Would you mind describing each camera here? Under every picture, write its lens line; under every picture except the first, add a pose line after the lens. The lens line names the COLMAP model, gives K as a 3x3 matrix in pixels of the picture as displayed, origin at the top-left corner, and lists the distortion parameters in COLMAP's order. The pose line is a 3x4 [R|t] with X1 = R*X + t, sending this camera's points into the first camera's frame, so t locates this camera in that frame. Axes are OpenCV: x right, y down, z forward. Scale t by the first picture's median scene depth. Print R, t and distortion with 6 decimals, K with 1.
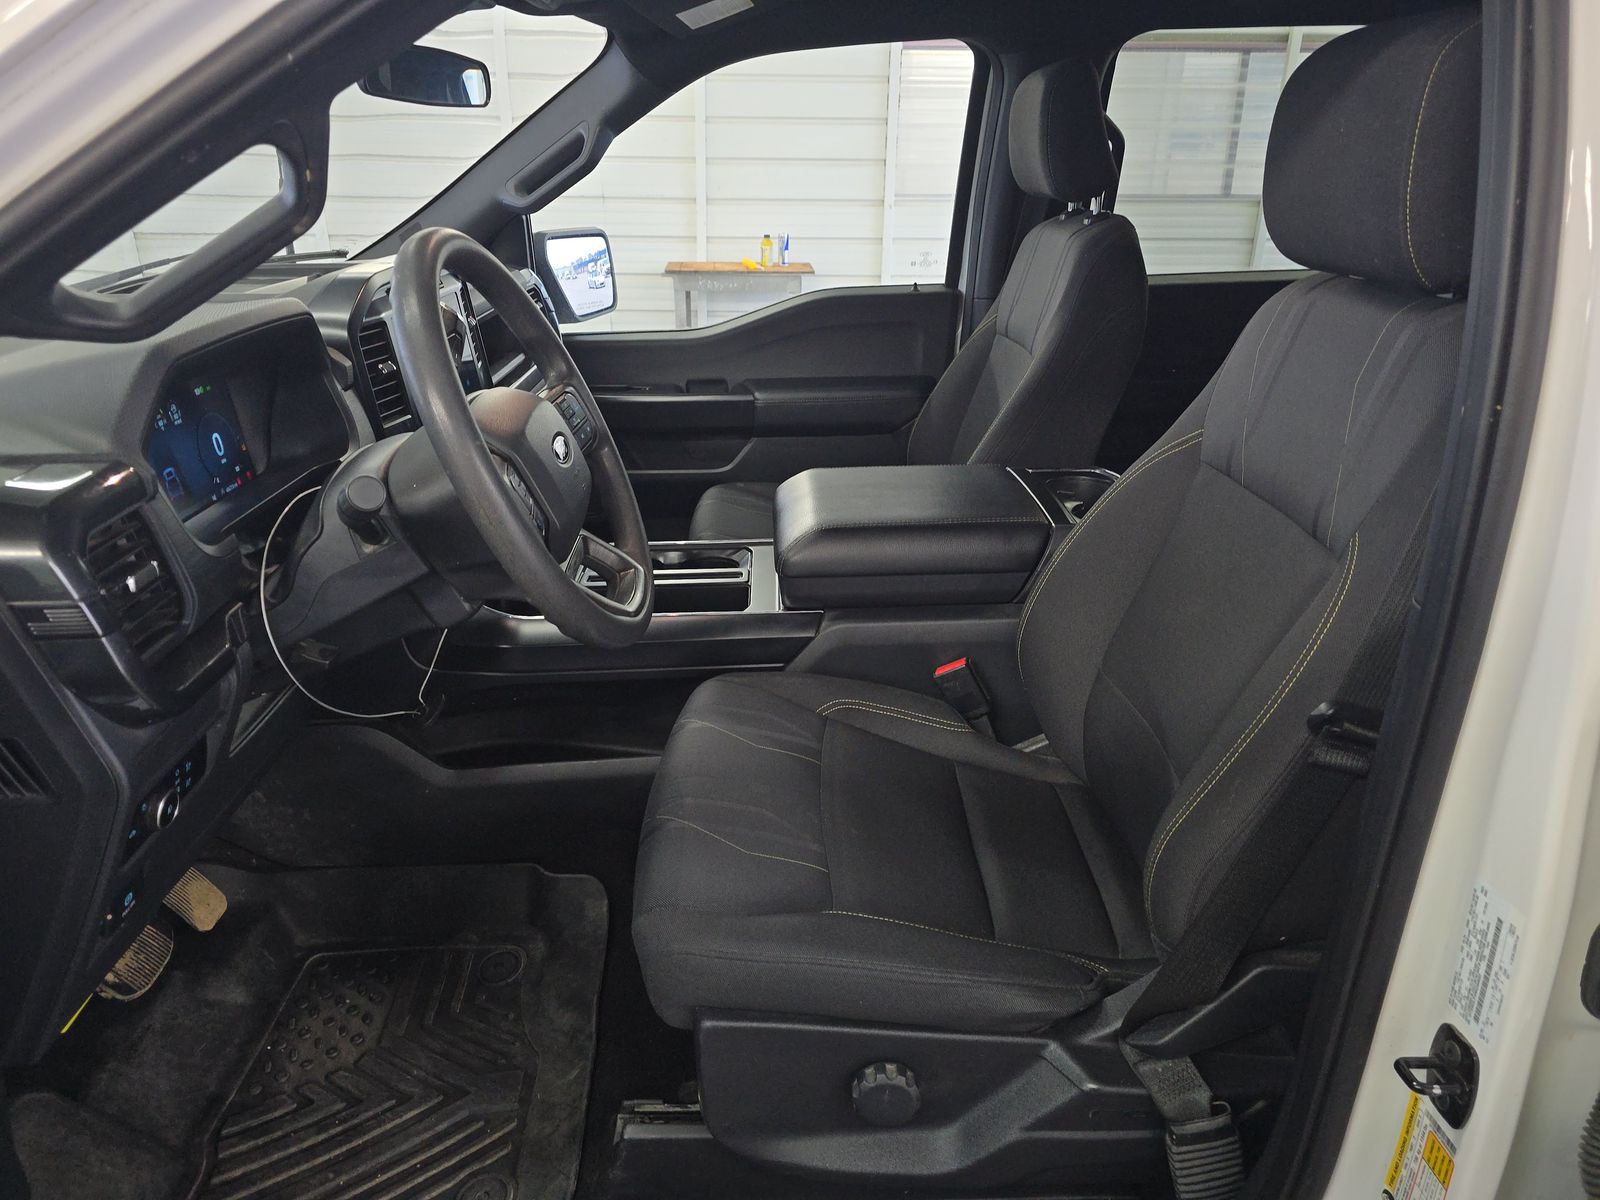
lens RADIAL K [[1052.7, 0, 772.9], [0, 1052.7, 603.7], [0, 0, 1]] dist [0.010164, 0.001402]
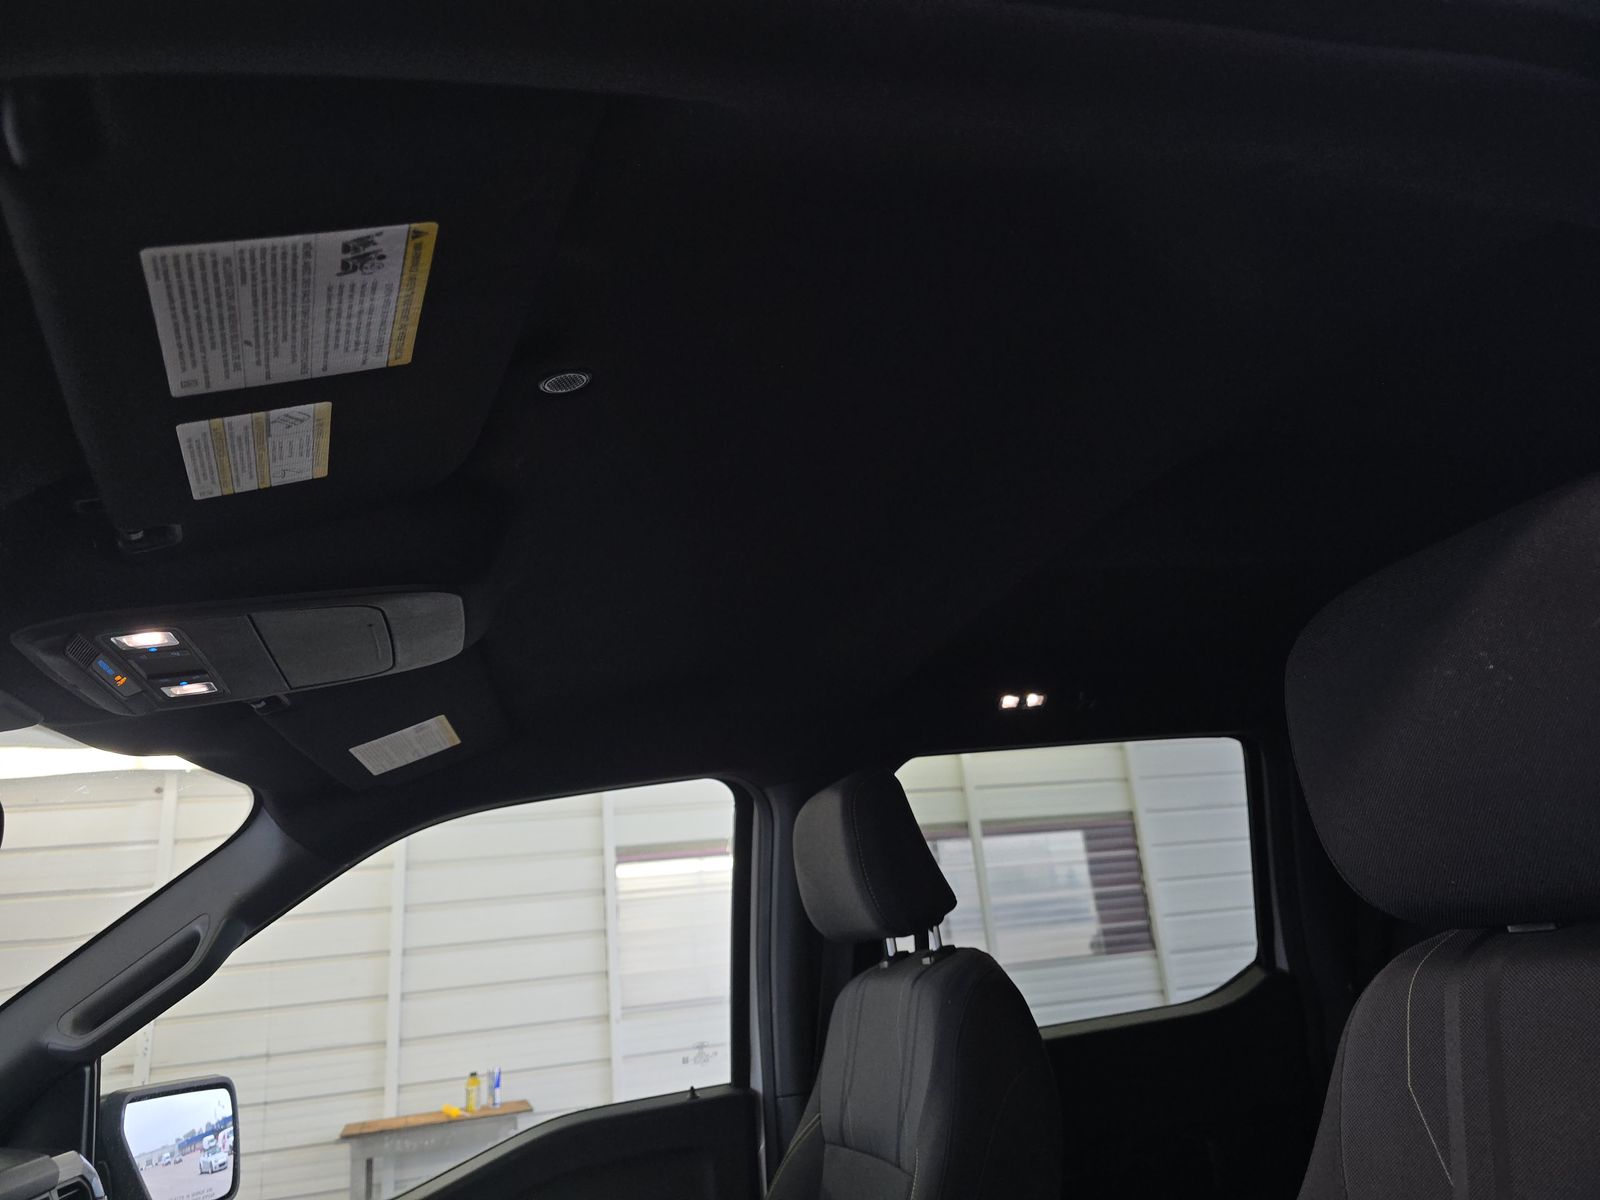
lens RADIAL K [[1060.6, 0, 800.0], [0, 1060.6, 600.0], [0, 0, 1]] dist [0.008482, -0.001071]
pose [[0.956473, -0.006594, 0.291746, -0.002961], [0.202544, 0.734725, -0.647422, -0.049809], [-0.210084, 0.678333, 0.704081, 0.192187]]
